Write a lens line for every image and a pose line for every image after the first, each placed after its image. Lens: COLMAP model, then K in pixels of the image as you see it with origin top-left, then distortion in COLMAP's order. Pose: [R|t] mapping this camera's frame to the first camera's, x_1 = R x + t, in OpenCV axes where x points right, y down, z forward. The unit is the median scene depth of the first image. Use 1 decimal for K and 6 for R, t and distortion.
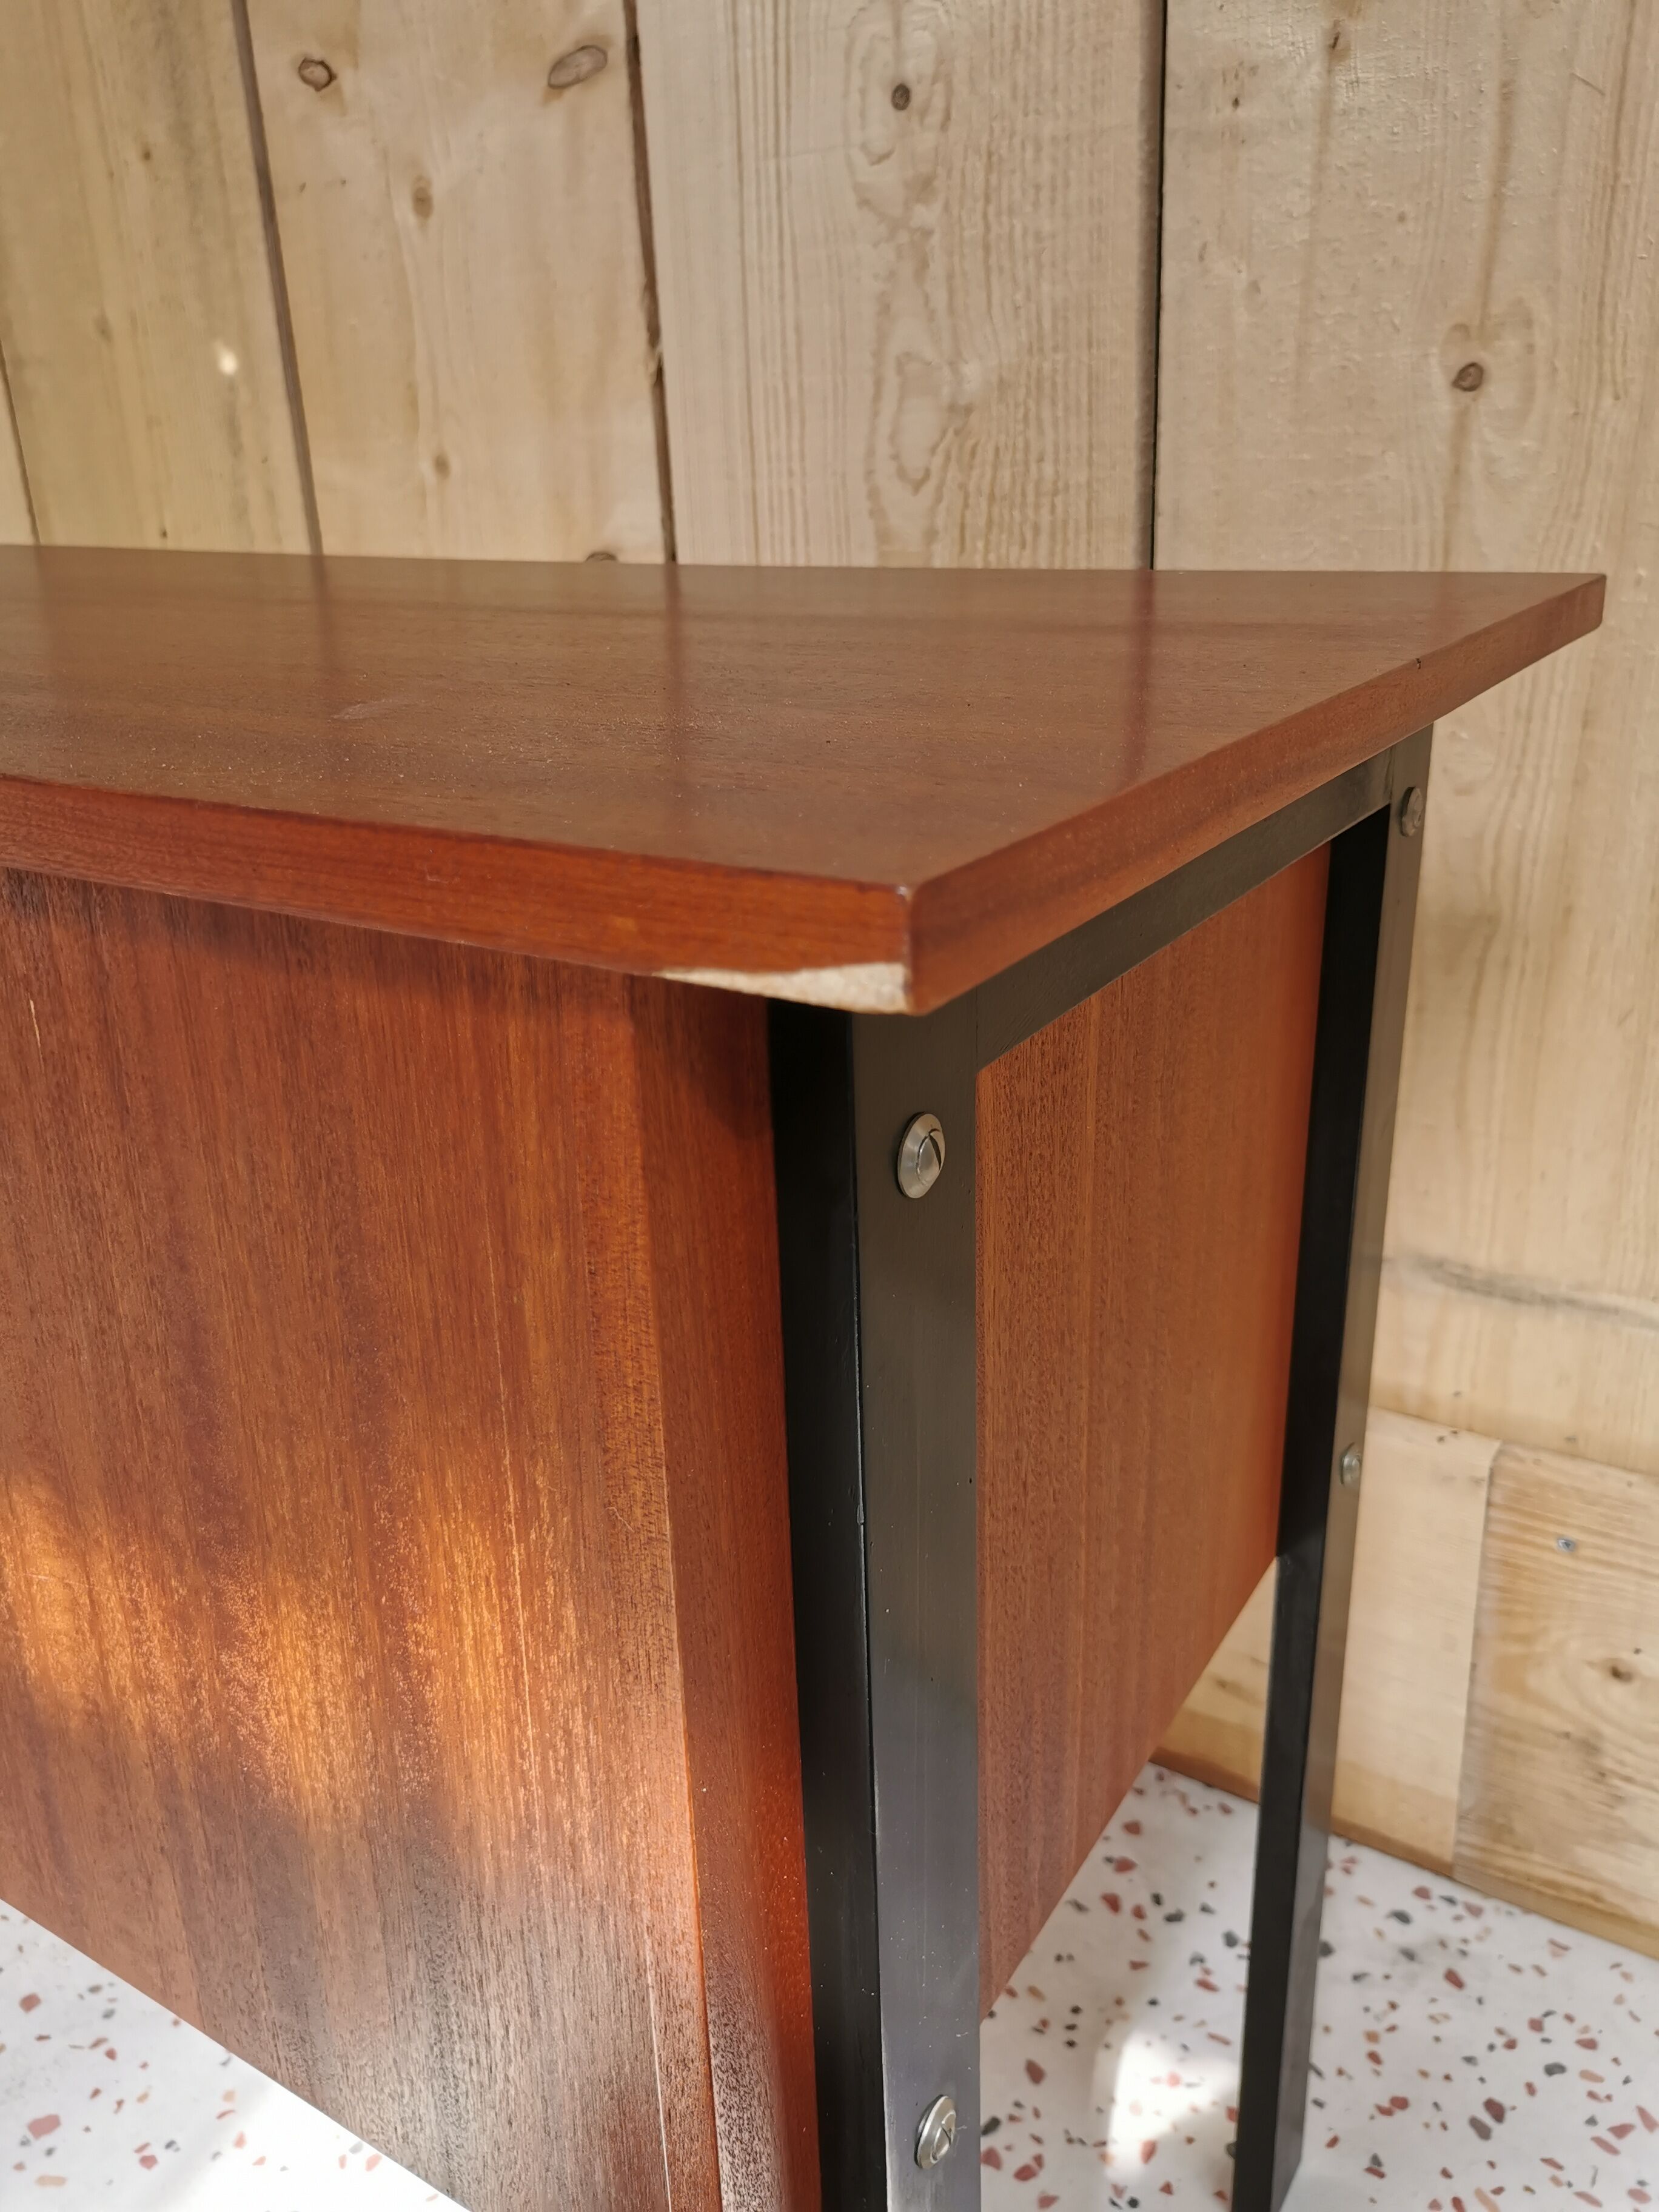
lens RADIAL K [[1753.2, 0, 833.4], [0, 1753.2, 1096.6], [0, 0, 1]] dist [0.014742, -0.001675]
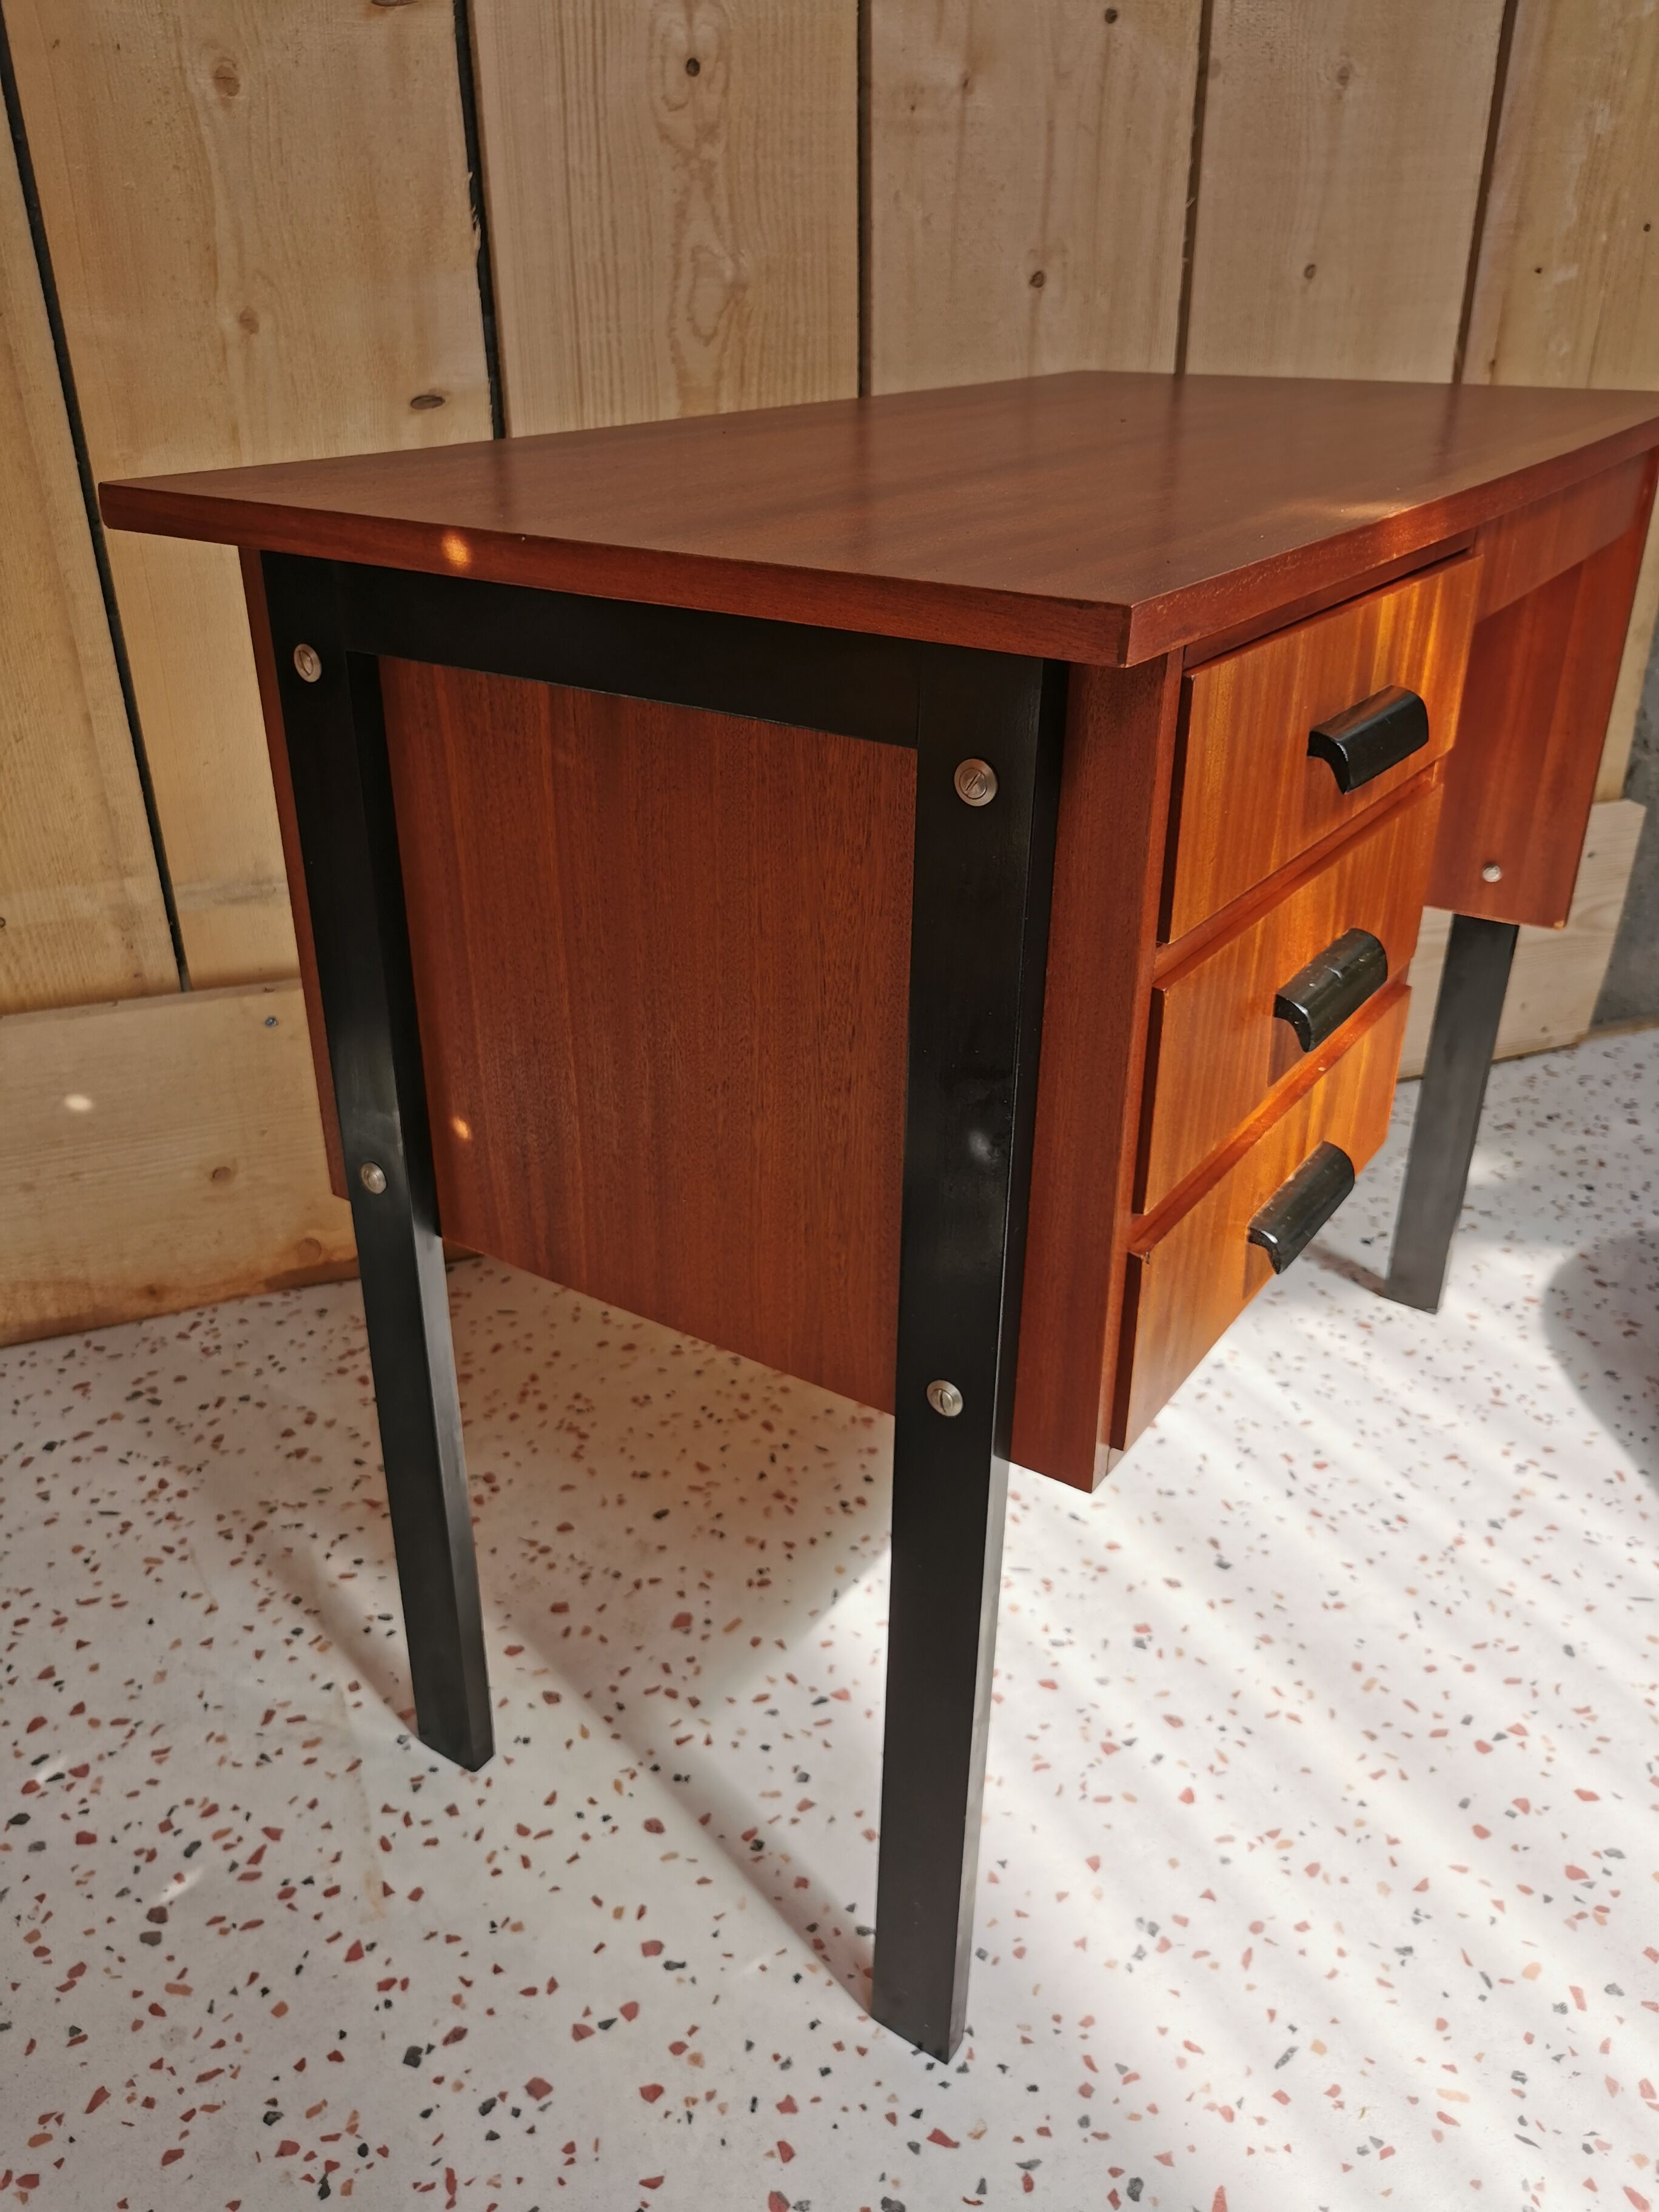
lens RADIAL K [[1753.2, 0, 821.6], [0, 1753.2, 1093.7], [0, 0, 1]] dist [0.014742, -0.001675]
pose [[0.593047, -0.323759, 0.737208, -1.227370], [0.263840, 0.943184, 0.201971, -0.028077], [-0.760713, 0.074727, 0.644773, 0.034566]]
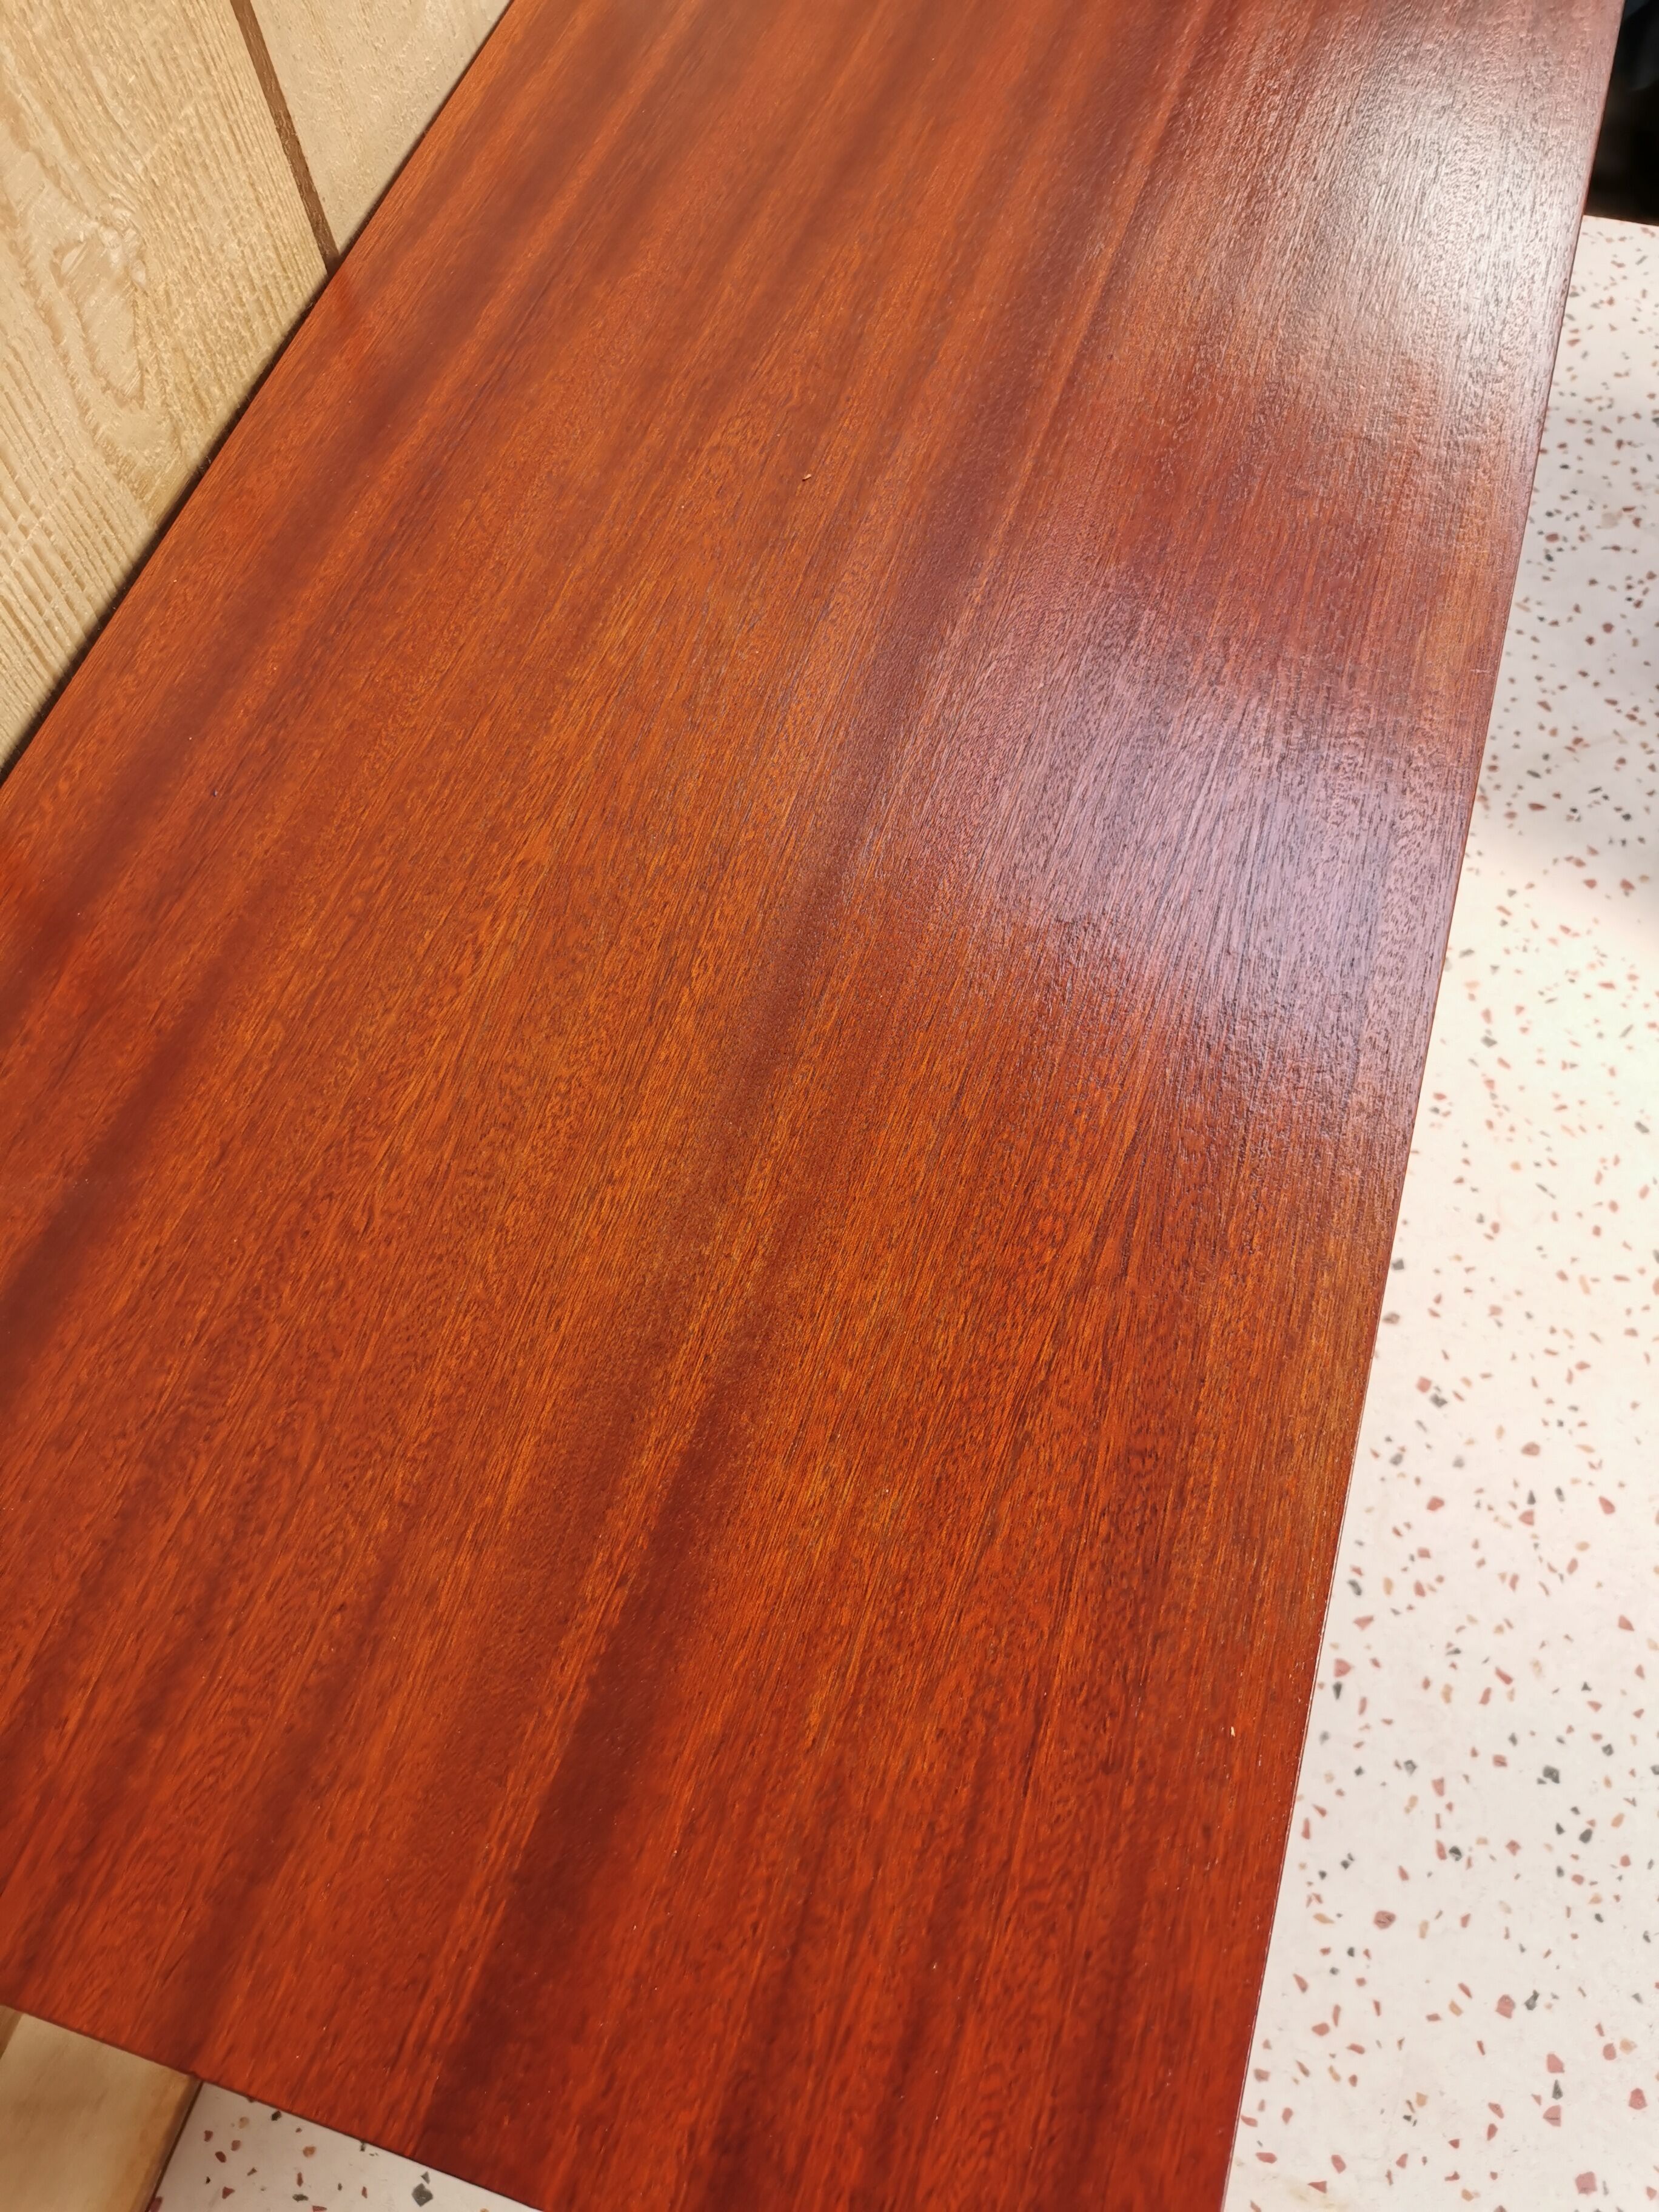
lens RADIAL K [[1753.2, 0, 839.0], [0, 1753.2, 1111.3], [0, 0, 1]] dist [0.014742, -0.001675]
pose [[-0.231572, -0.844789, 0.482395, -0.628344], [0.391716, 0.372925, 0.841122, -0.757881], [-0.890468, 0.383742, 0.244559, 0.717312]]
